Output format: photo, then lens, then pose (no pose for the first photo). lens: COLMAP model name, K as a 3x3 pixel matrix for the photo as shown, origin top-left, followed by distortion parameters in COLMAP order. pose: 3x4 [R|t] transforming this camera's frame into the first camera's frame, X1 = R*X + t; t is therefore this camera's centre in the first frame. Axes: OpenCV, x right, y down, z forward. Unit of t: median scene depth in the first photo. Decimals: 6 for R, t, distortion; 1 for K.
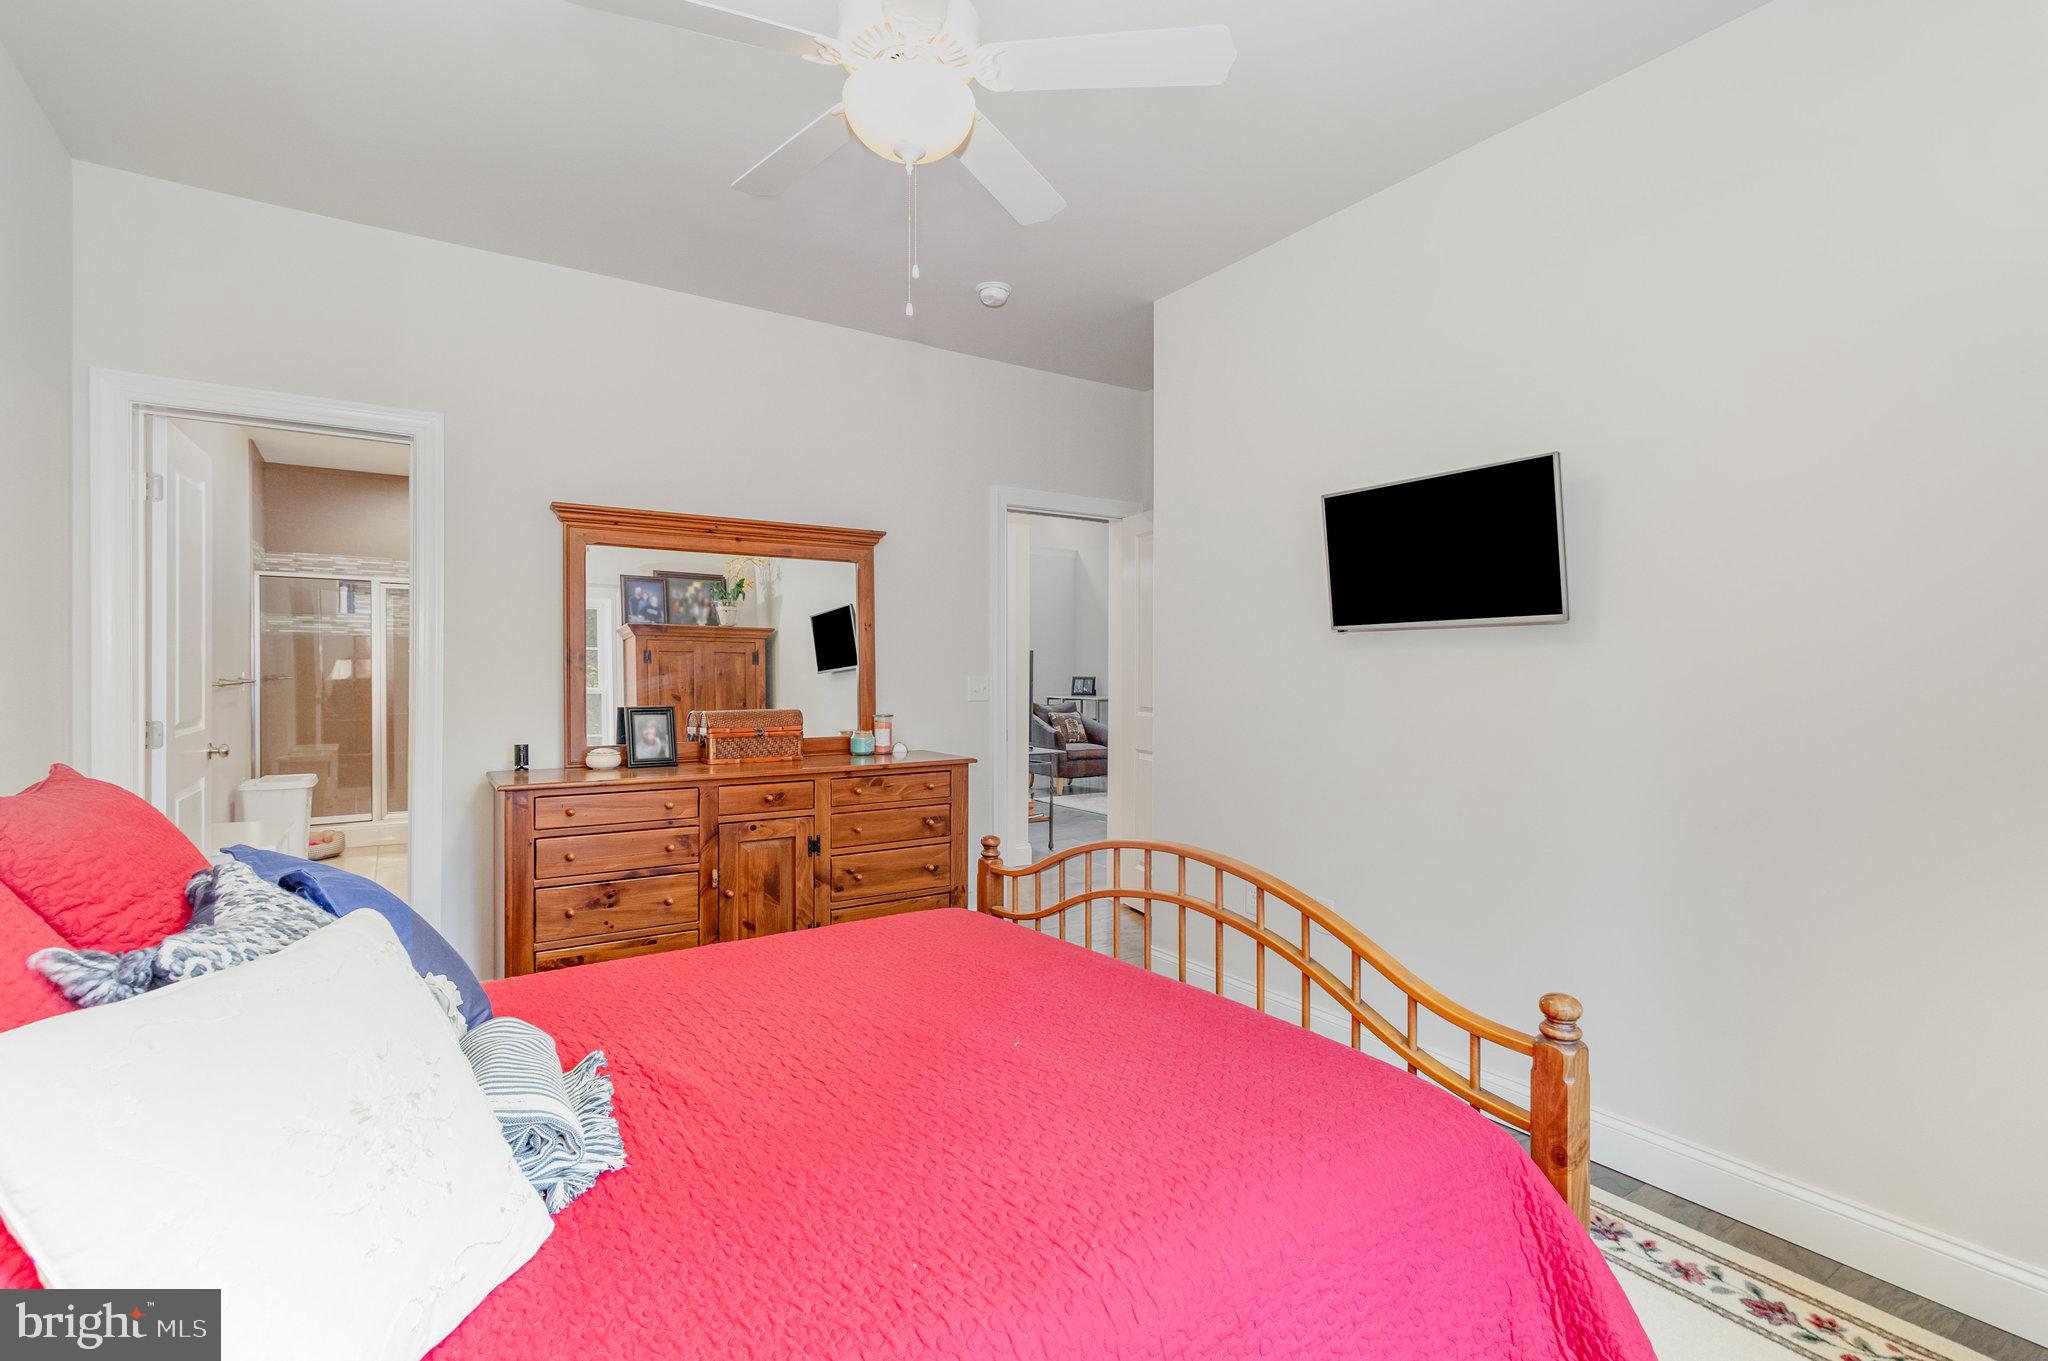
lens RADIAL K [[966.6, 0, 1019.4], [0, 966.6, 676.3], [0, 0, 1]] dist [-0.000973, 0.000522]
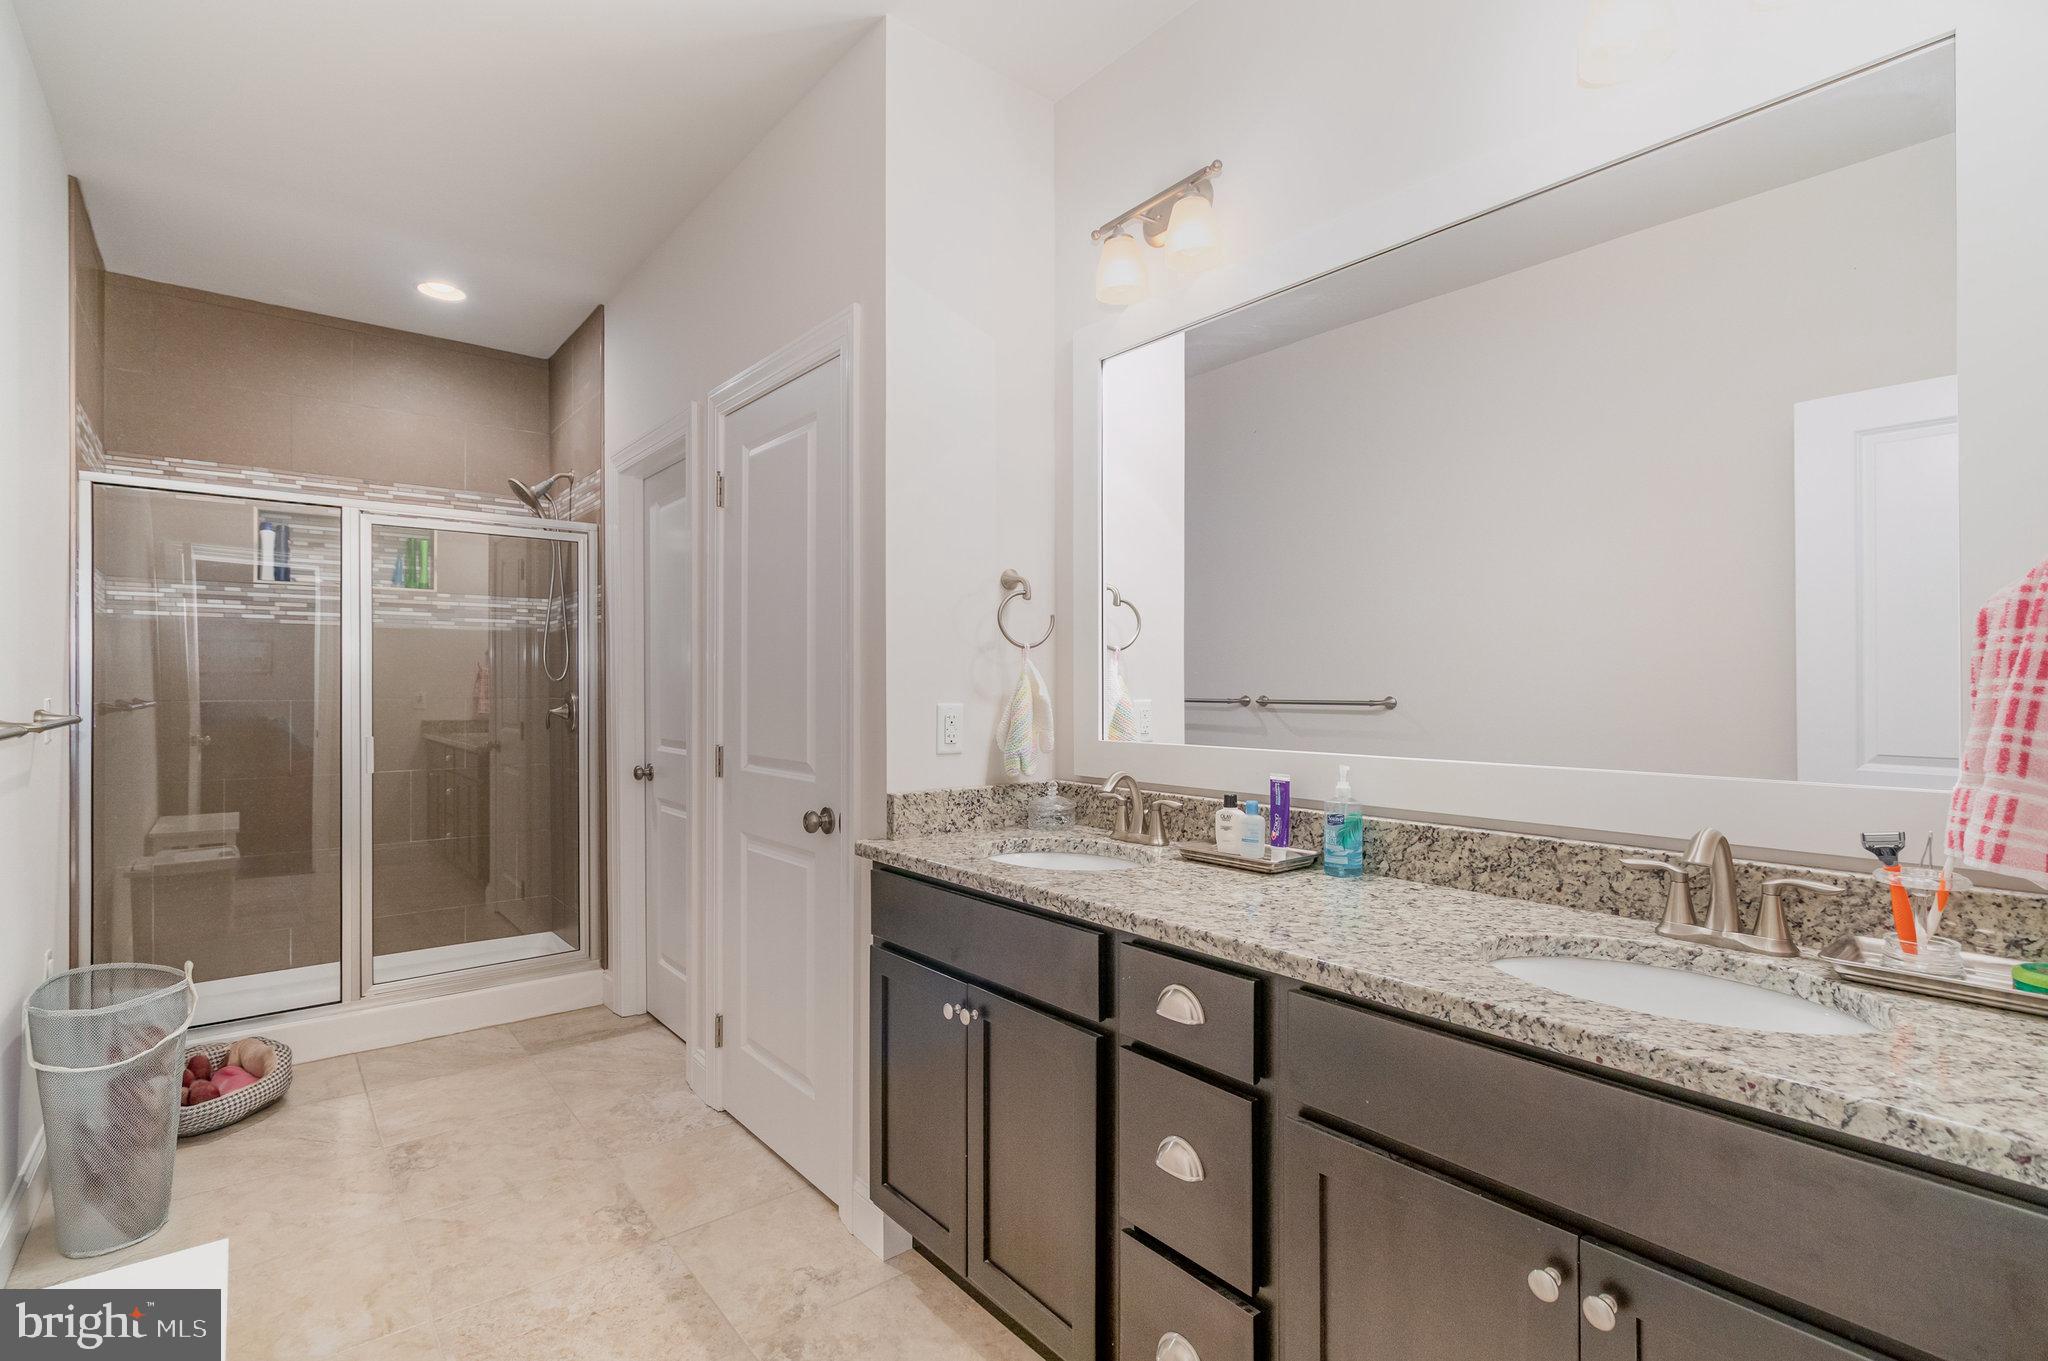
lens RADIAL K [[966.6, 0, 1026.9], [0, 966.6, 684.6], [0, 0, 1]] dist [-0.000973, 0.000522]
pose [[0.994222, -0.001299, 0.107337, -0.348497], [0.002386, 0.999947, -0.010000, -0.002941], [-0.107318, 0.010198, 0.994172, 0.439878]]
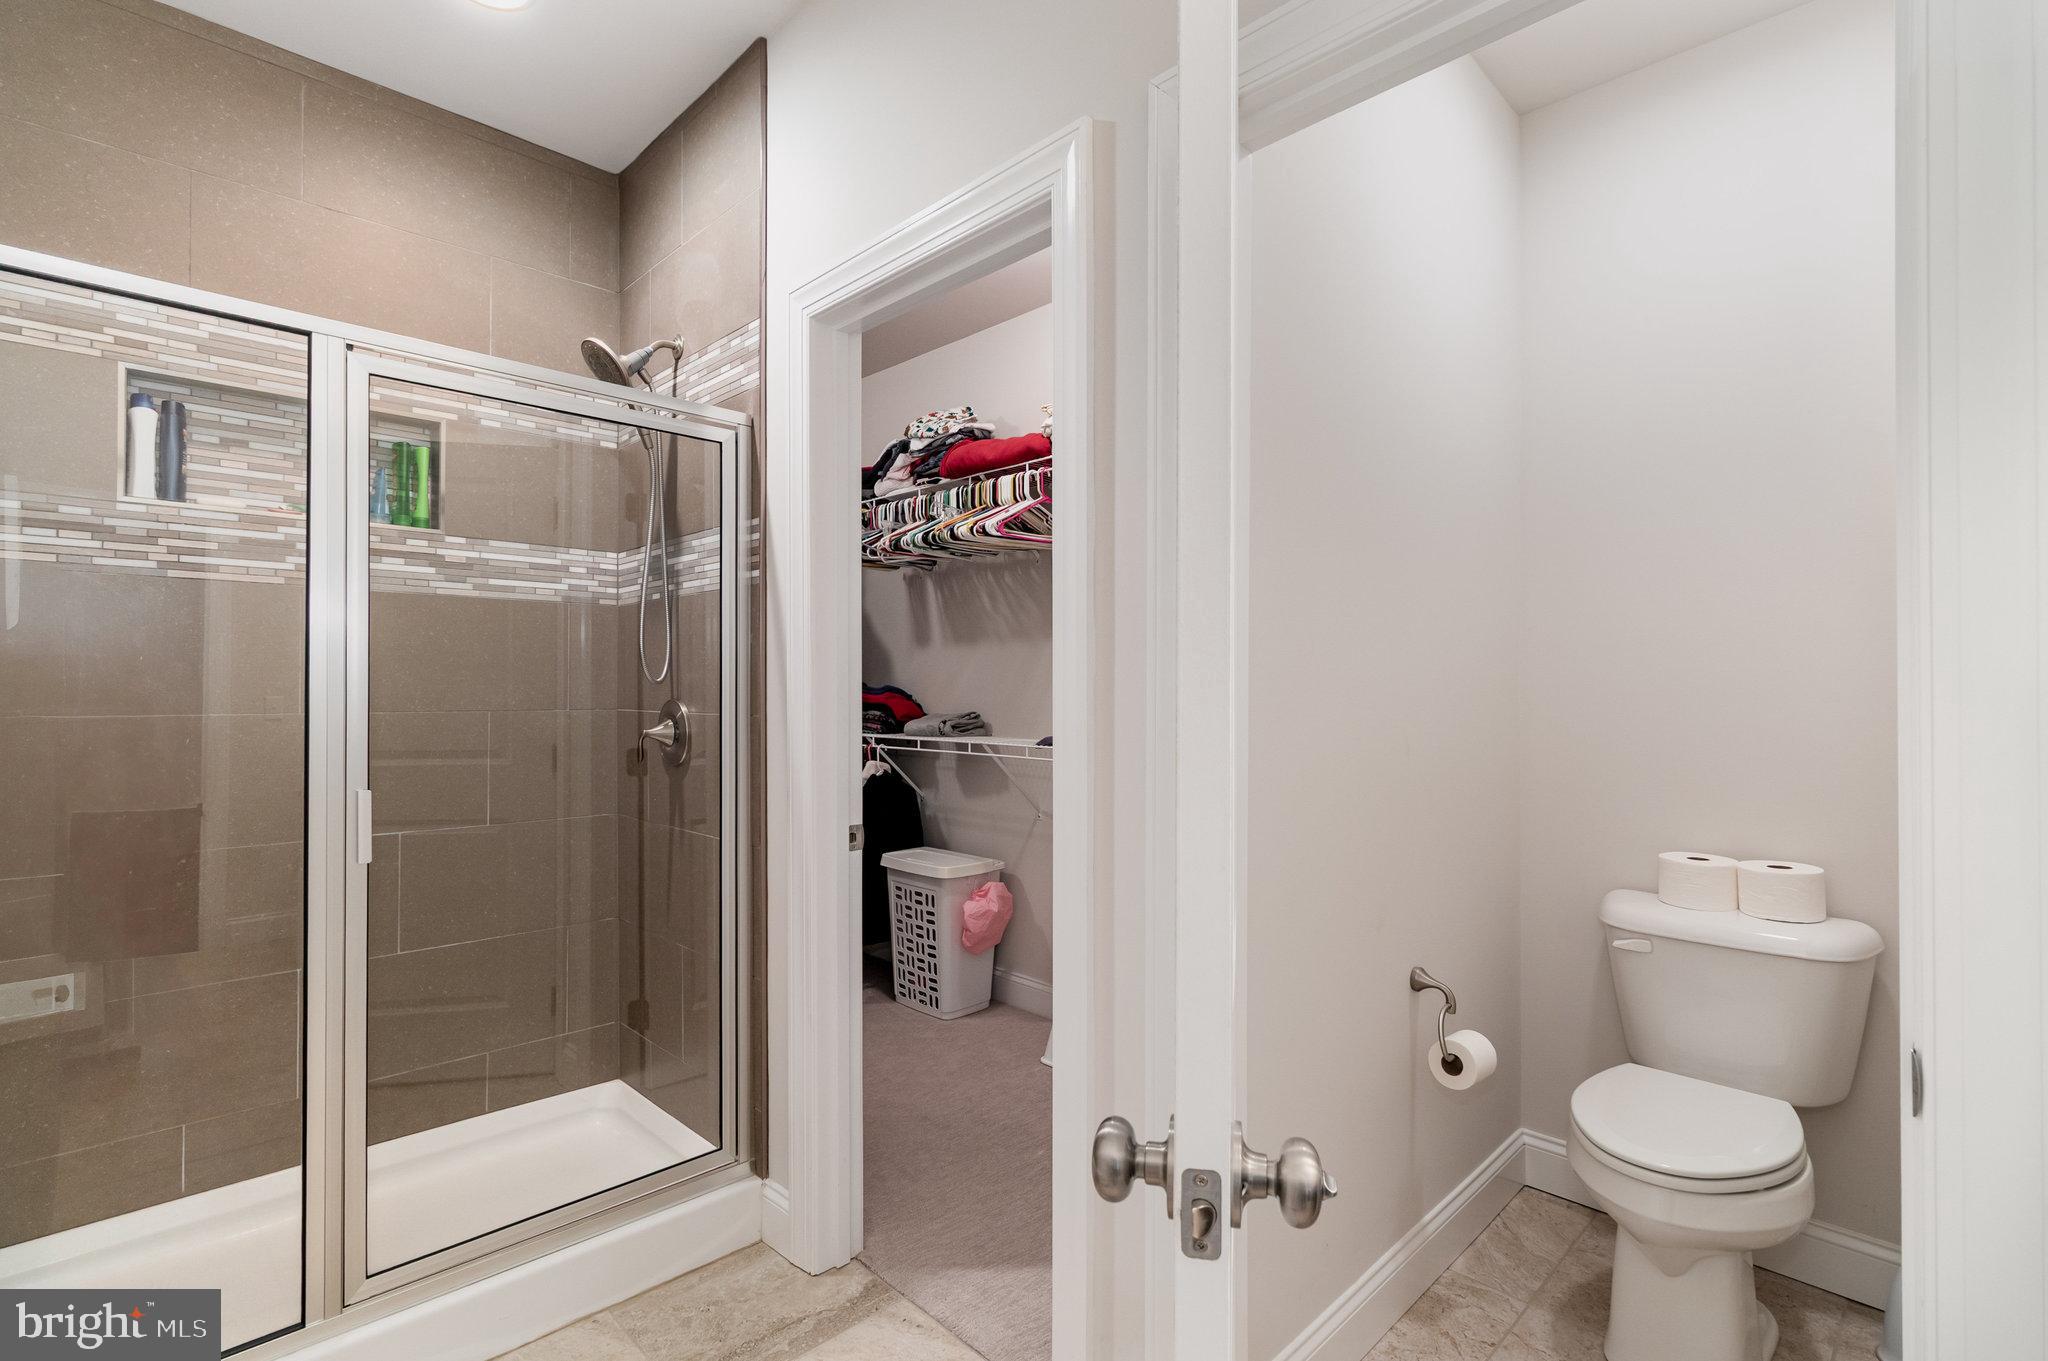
lens RADIAL K [[966.6, 0, 1027.2], [0, 966.6, 683.1], [0, 0, 1]] dist [-0.000973, 0.000522]
pose [[0.980970, 0.002113, 0.194147, -0.495222], [0.000844, 0.999885, -0.015148, -0.005910], [-0.194156, 0.015024, 0.980856, 0.665739]]
